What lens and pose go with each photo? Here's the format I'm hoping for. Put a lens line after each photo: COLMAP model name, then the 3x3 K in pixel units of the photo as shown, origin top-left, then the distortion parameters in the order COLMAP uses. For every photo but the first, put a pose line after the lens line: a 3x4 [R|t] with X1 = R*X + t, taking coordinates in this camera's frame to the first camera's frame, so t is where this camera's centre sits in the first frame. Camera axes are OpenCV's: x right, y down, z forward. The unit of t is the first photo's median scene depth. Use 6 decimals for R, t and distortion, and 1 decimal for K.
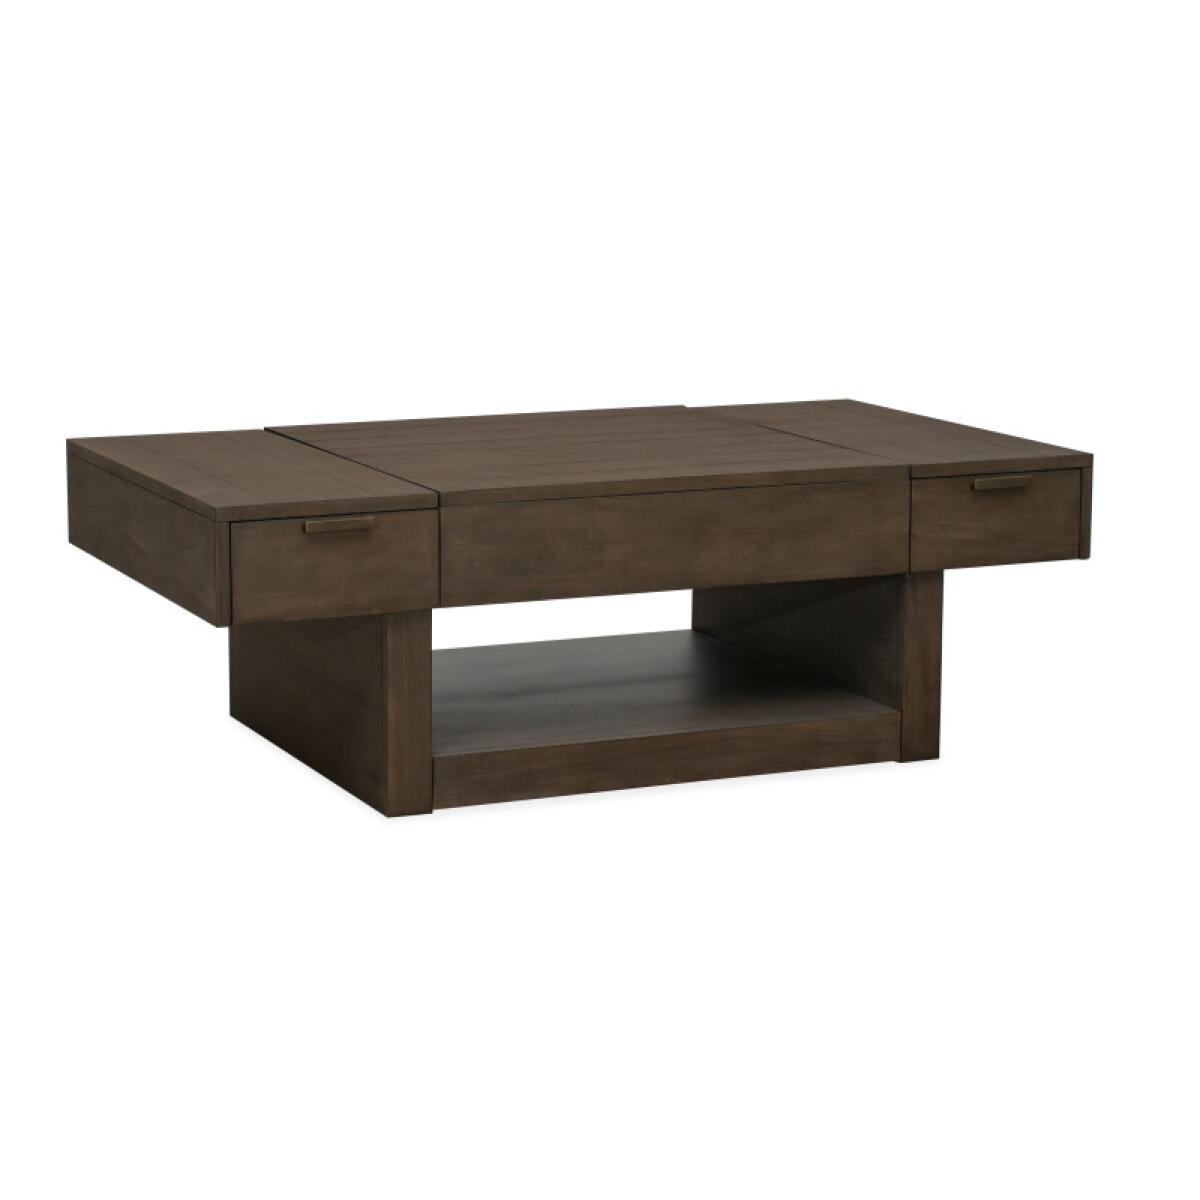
lens RADIAL K [[3135.3, 0, 600.0], [0, 3135.3, 600.0], [0, 0, 1]] dist [-0.010017, -0.232897]
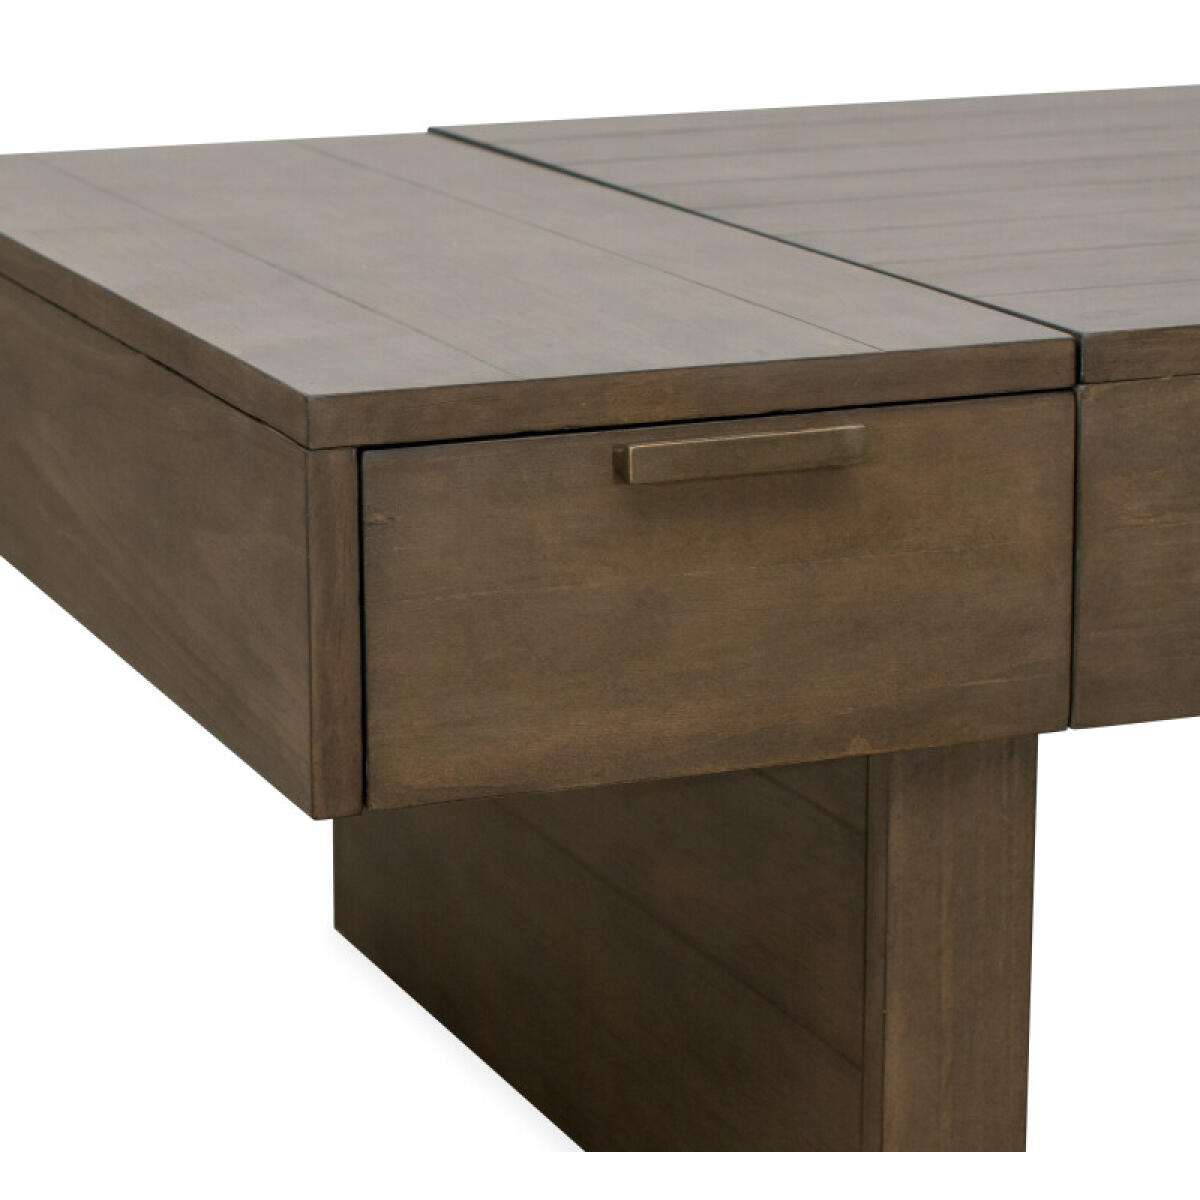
lens RADIAL K [[4031.4, 0, 600.0], [0, 4031.4, 600.0], [0, 0, 1]] dist [-0.121721, 0.137229]
pose [[0.999334, -0.000552, -0.036494, -0.082097], [0.002502, 0.998569, 0.053424, -0.029917], [0.036412, -0.053480, 0.997905, 0.630843]]
